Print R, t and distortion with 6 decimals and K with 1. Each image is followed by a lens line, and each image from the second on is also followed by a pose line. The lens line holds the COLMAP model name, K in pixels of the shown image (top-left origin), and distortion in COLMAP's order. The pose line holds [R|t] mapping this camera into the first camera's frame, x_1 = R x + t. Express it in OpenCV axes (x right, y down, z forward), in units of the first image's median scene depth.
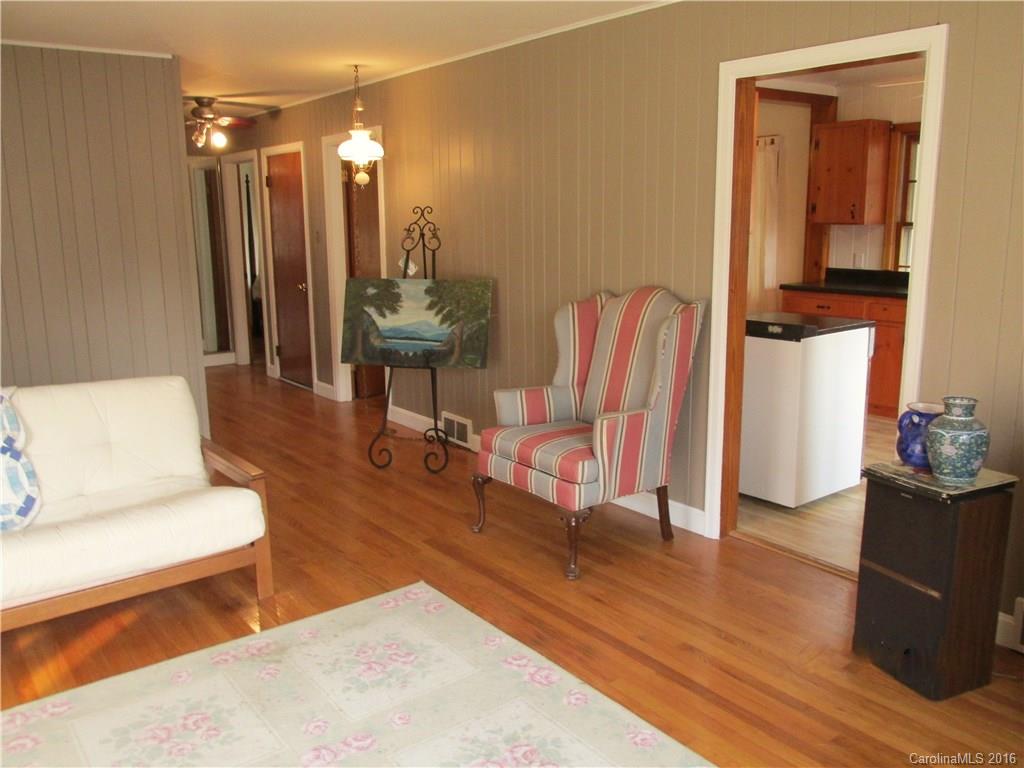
lens RADIAL K [[857.9, 0, 517.5], [0, 857.9, 383.9], [0, 0, 1]] dist [-0.029086, 0.015887]
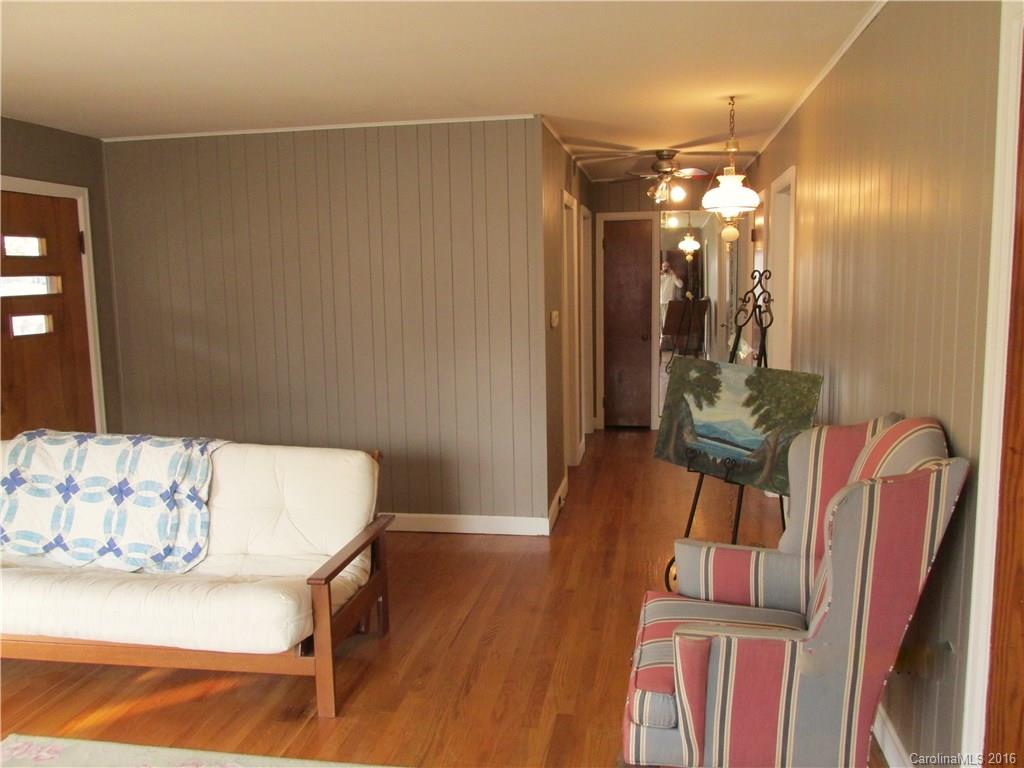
lens RADIAL K [[857.9, 0, 517.5], [0, 857.9, 383.9], [0, 0, 1]] dist [-0.029086, 0.015887]
pose [[0.682721, 0.094879, -0.724493, 0.302830], [-0.131879, 0.991250, 0.005538, -0.083524], [0.718679, 0.091764, 0.689260, 0.334489]]
